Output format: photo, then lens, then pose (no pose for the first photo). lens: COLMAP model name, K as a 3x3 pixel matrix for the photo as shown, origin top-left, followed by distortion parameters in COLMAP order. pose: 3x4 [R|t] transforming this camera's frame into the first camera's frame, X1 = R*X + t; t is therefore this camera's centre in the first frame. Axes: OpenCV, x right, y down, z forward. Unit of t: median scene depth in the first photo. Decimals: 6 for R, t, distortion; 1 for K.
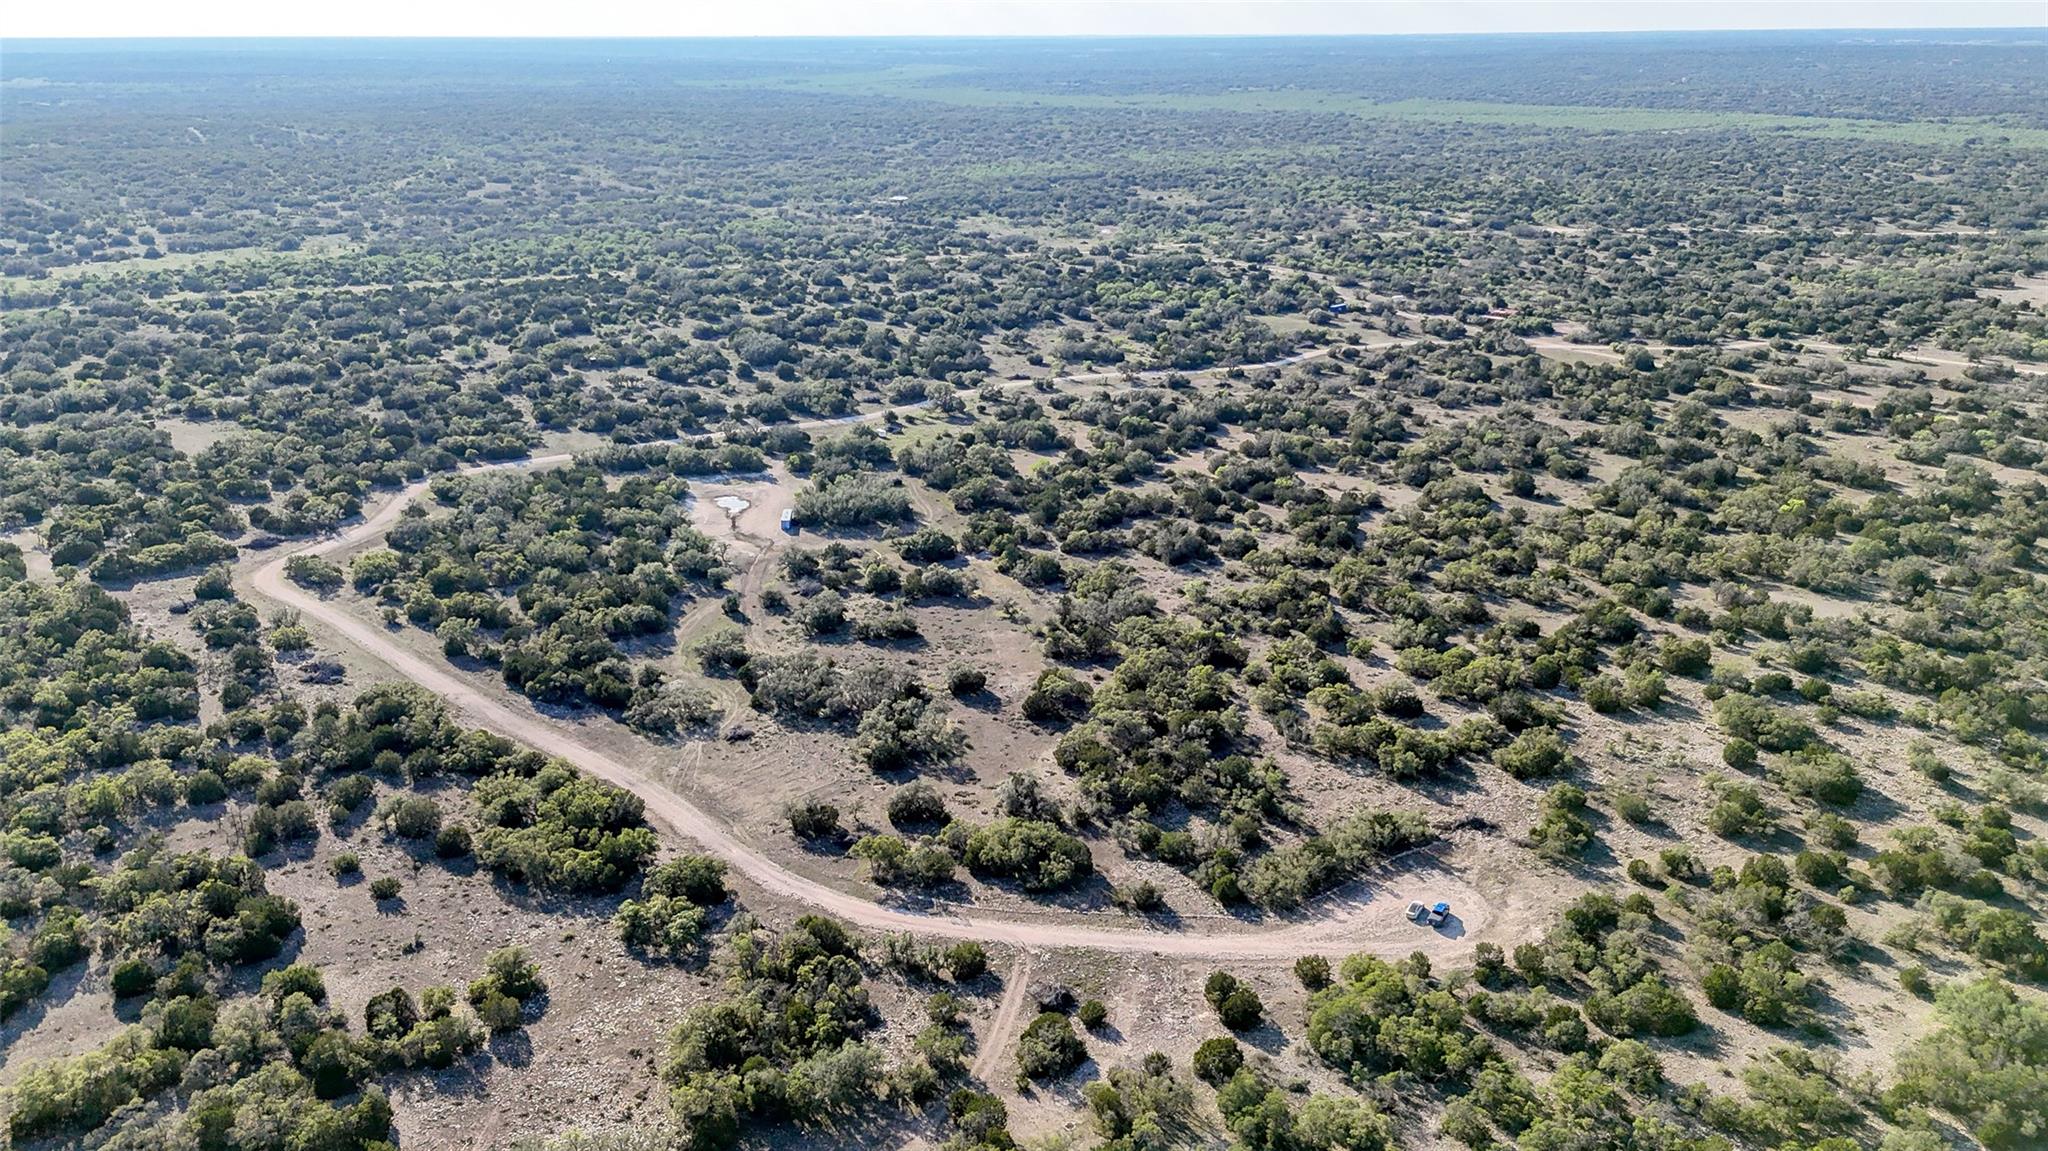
lens RADIAL K [[1525.0, 0, 1024.0], [0, 1525.0, 575.5], [0, 0, 1]] dist [0.055931, -0.055607]
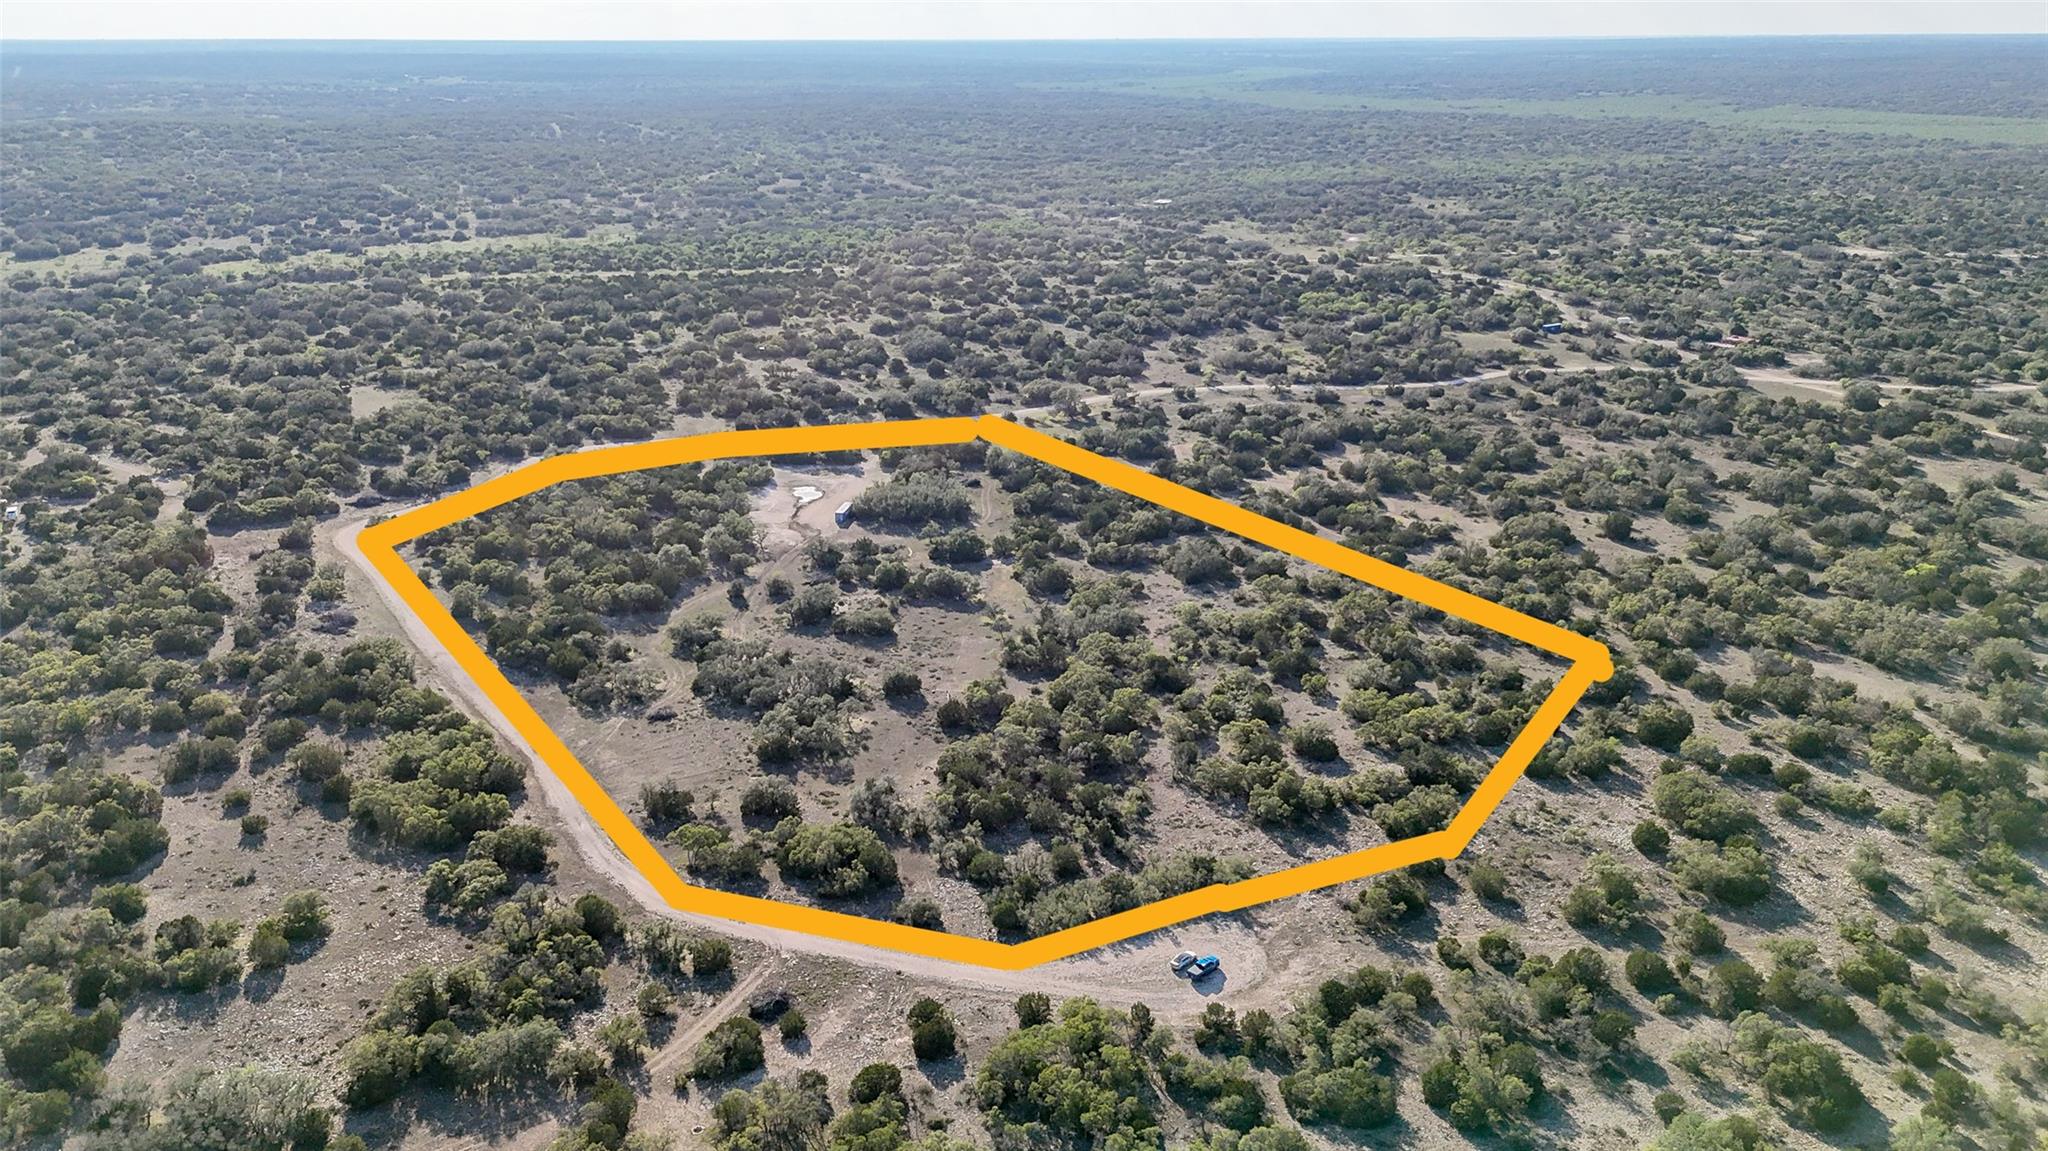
lens RADIAL K [[1525.0, 0, 1024.0], [0, 1525.0, 575.5], [0, 0, 1]] dist [0.055931, -0.055607]
pose [[0.976344, 0.073531, -0.203338, 0.159807], [-0.073831, 0.997252, 0.006120, -0.008717], [0.203229, 0.009038, 0.979089, 0.023946]]
